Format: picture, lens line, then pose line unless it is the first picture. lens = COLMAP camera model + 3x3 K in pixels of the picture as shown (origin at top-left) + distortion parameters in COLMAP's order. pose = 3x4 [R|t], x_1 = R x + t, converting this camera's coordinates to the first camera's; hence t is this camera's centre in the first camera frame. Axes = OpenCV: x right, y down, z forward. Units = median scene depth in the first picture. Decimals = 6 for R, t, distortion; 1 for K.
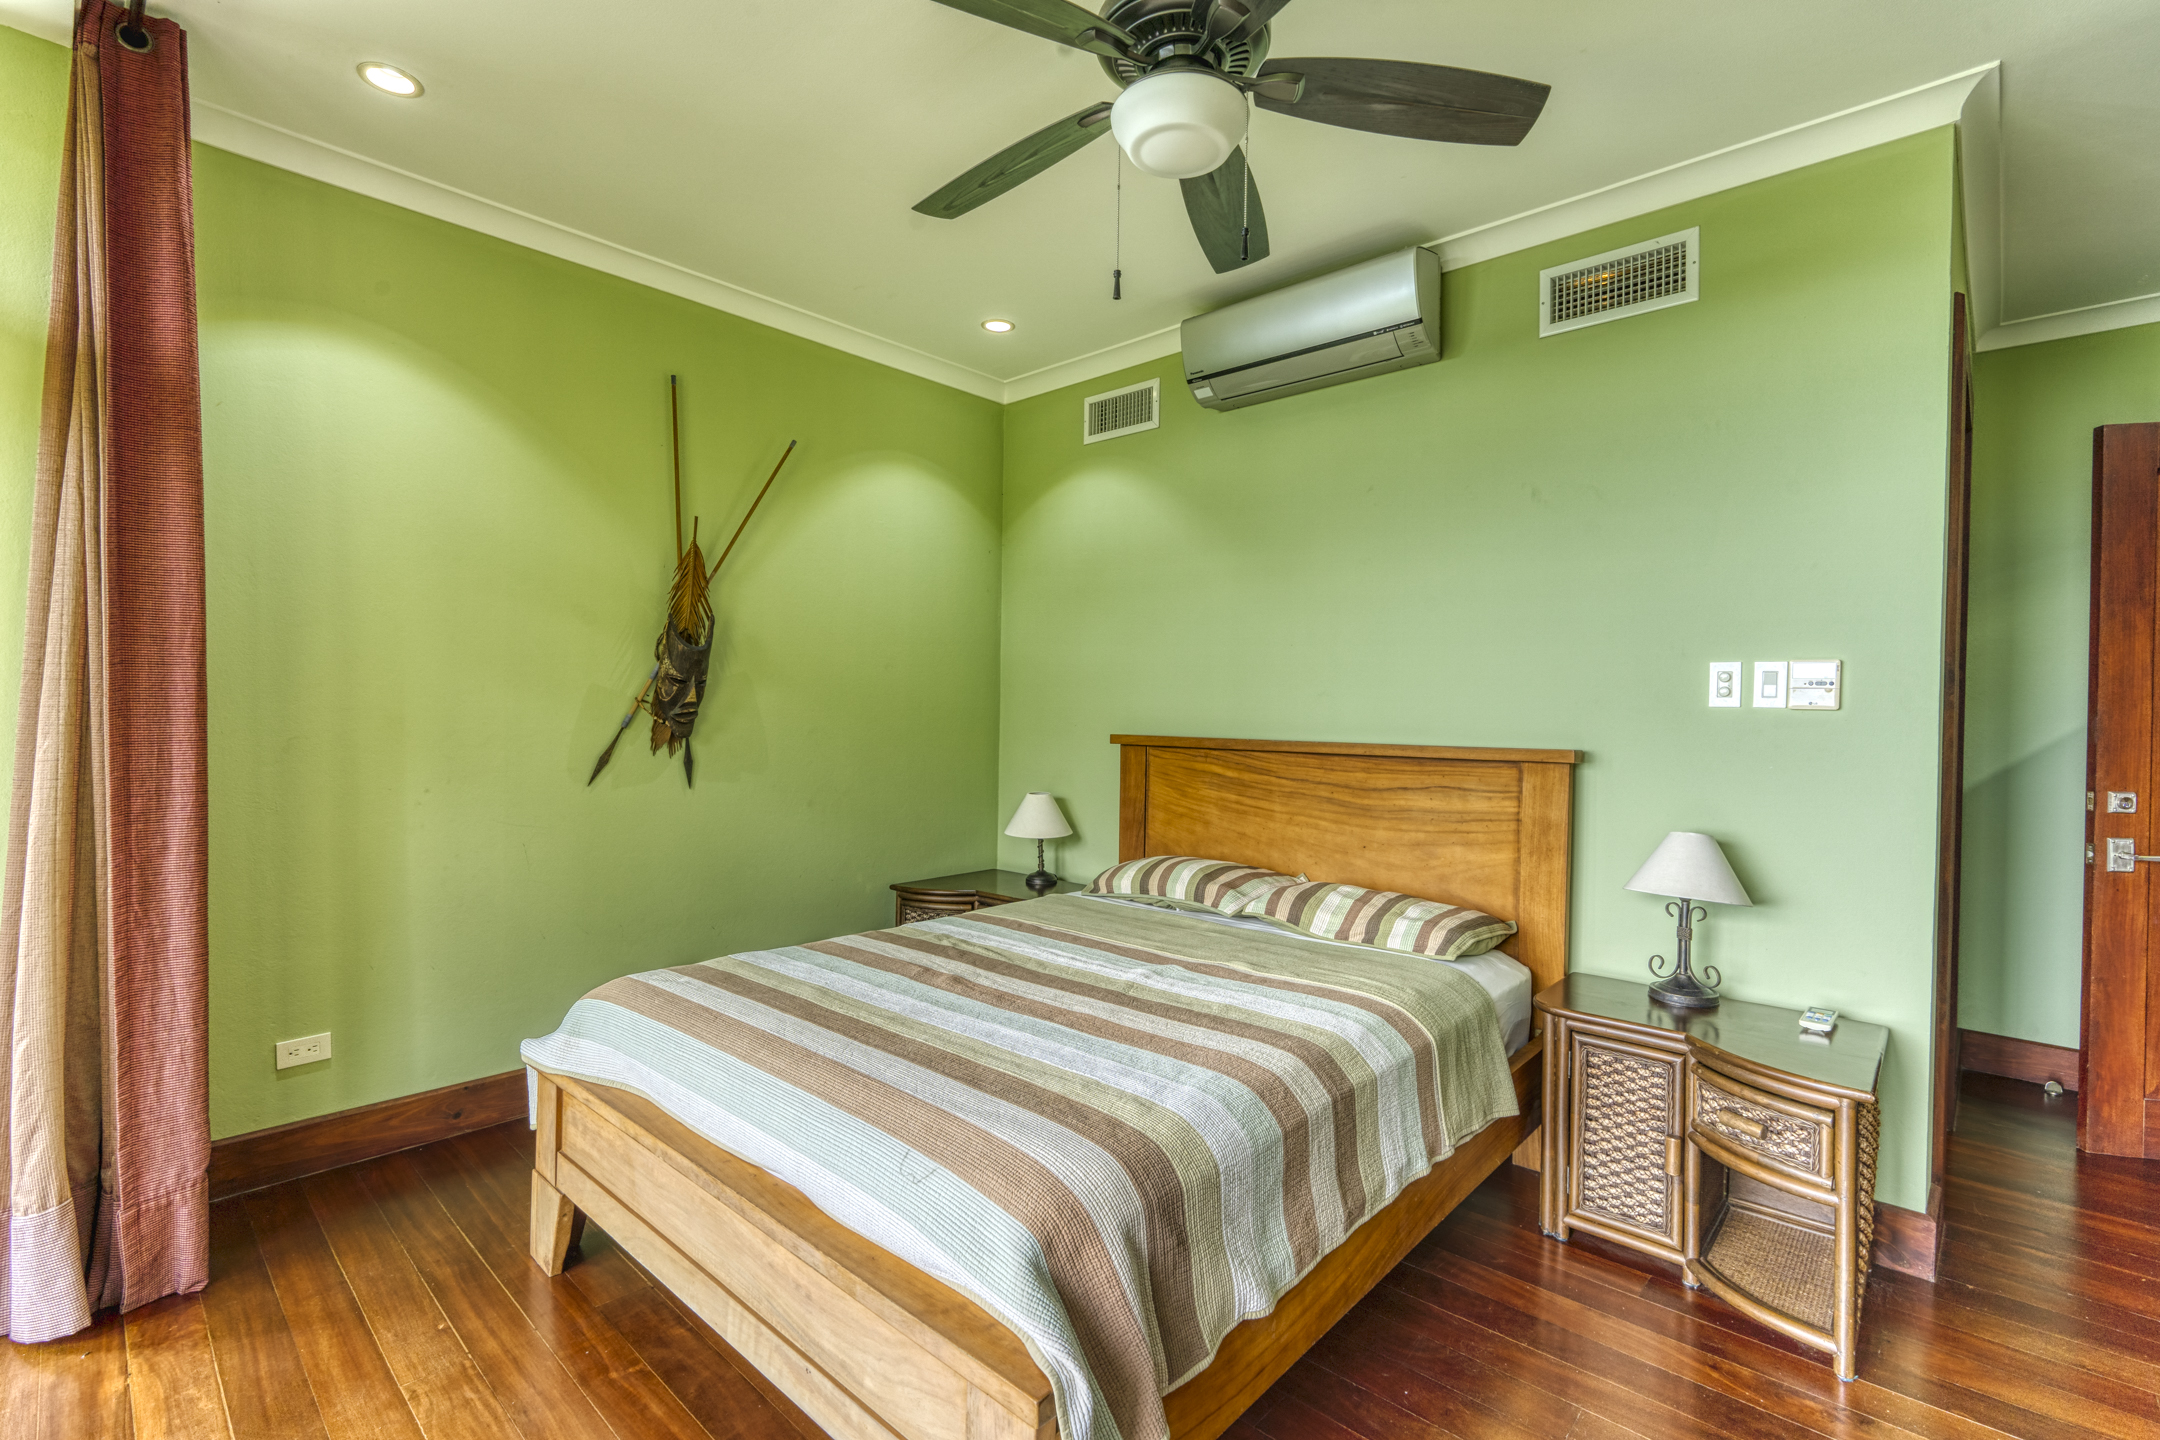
lens RADIAL K [[967.2, 0, 1080.0], [0, 967.2, 720.0], [0, 0, 1]] dist [-0.001542, -0.000135]
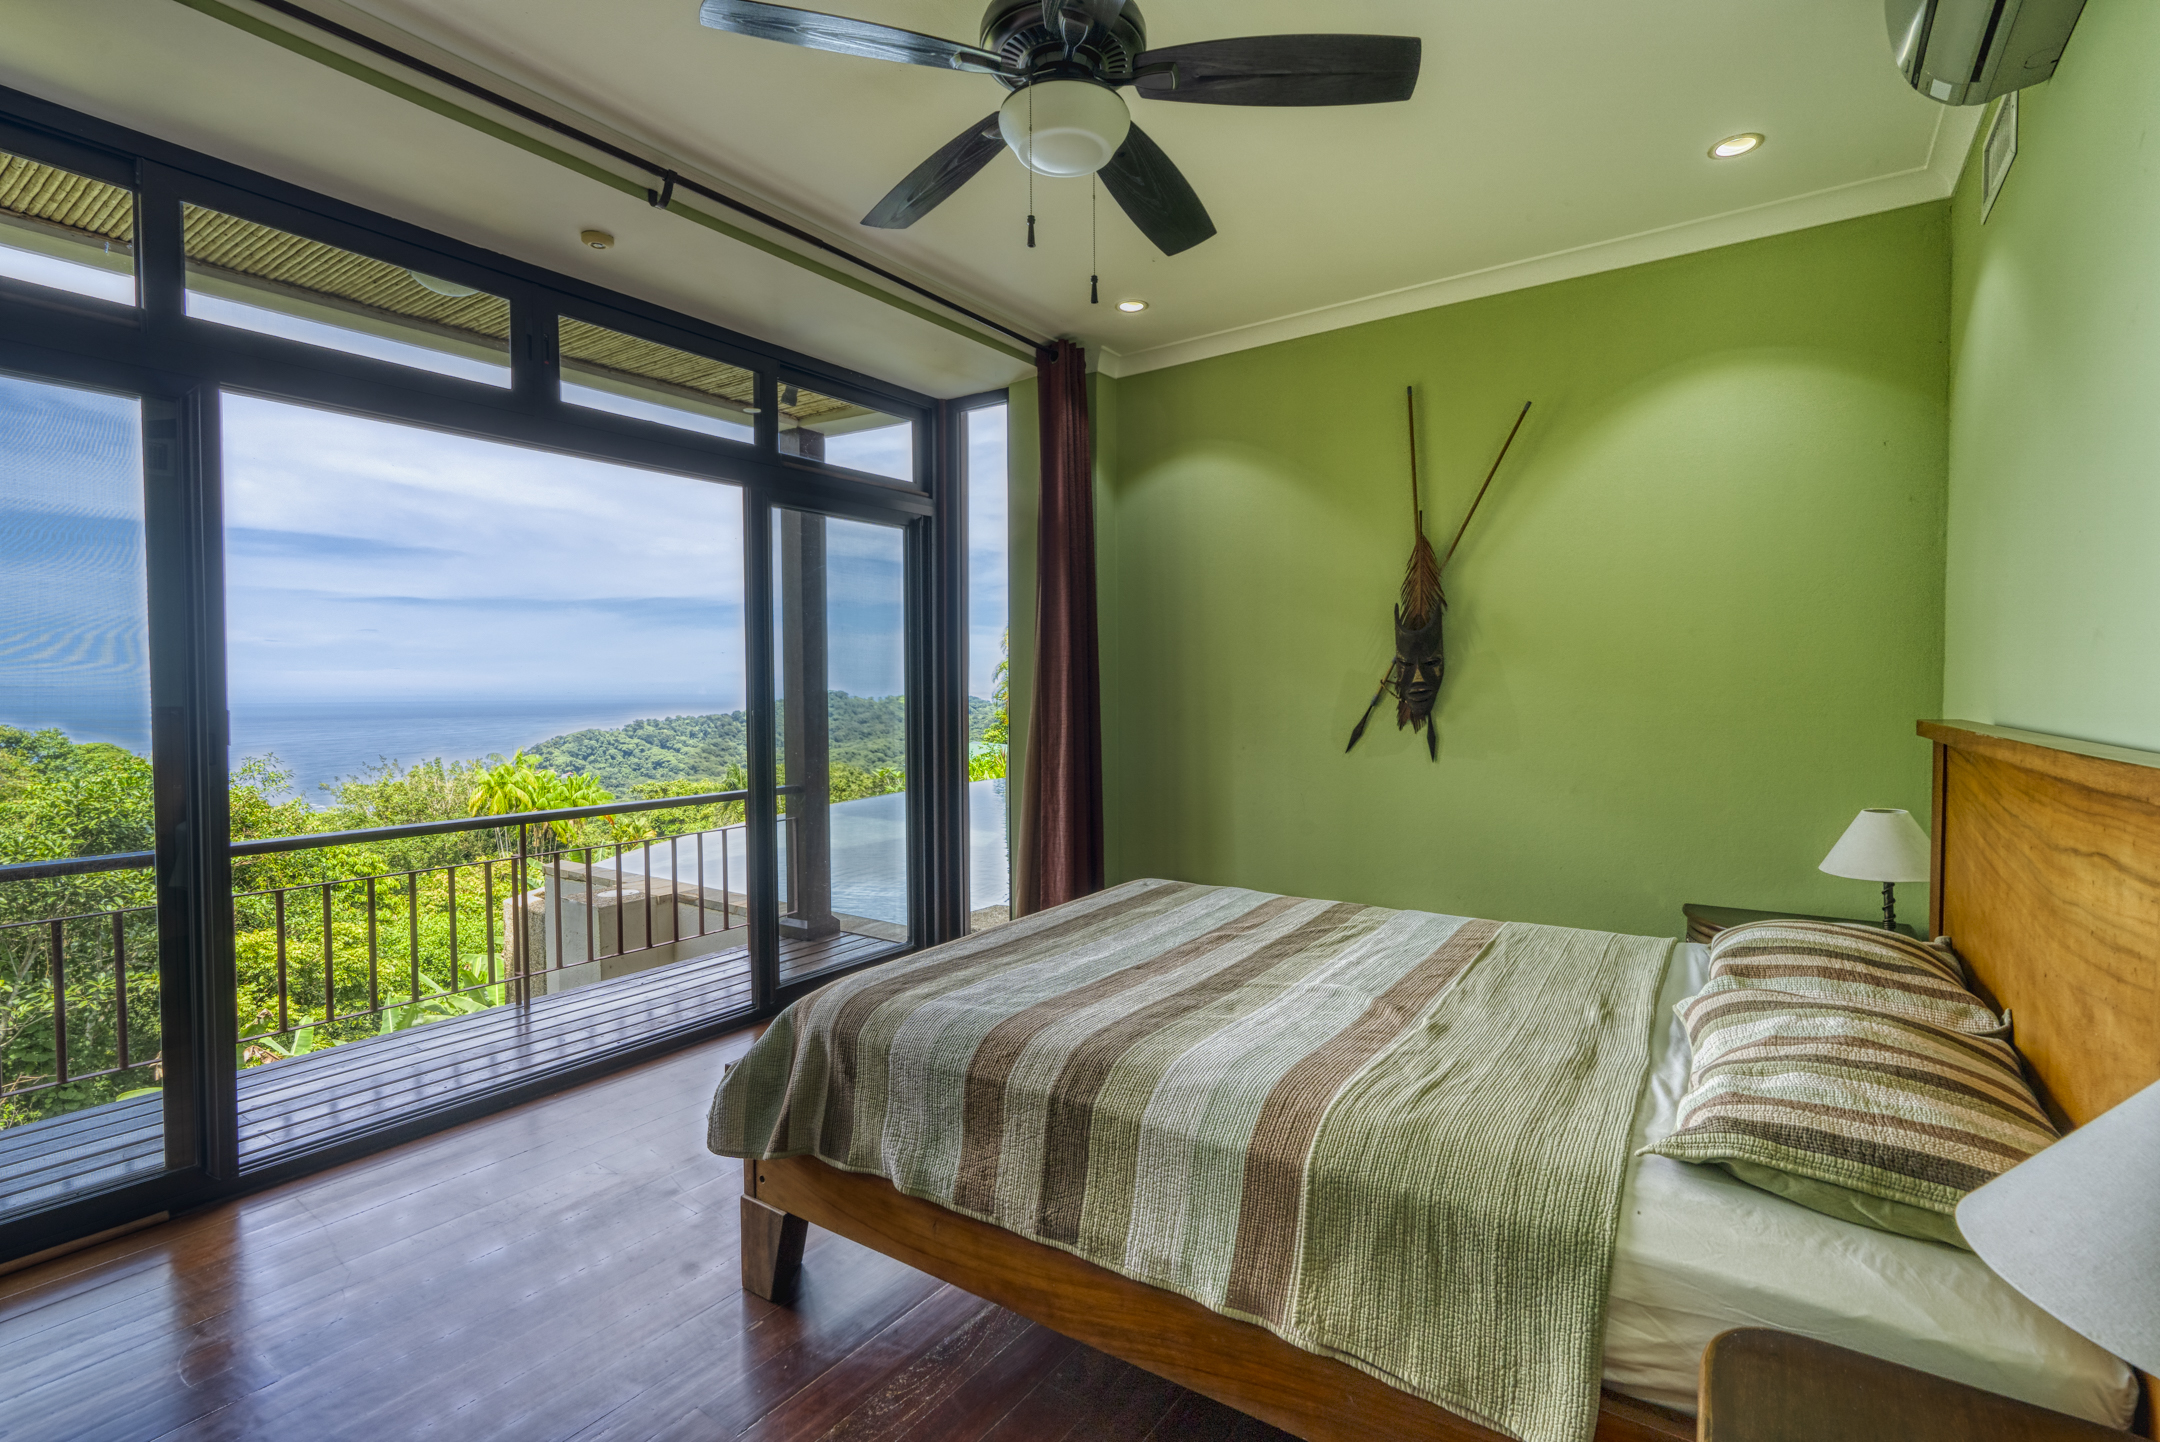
lens RADIAL K [[1002.3, 0, 1117.8], [0, 1002.3, 716.9], [0, 0, 1]] dist [0.001076, -0.000327]
pose [[0.154424, 0.012003, -0.987932, 0.758314], [-0.001283, 0.999928, 0.011948, 0.008260], [0.988004, -0.000578, 0.154428, 0.562841]]
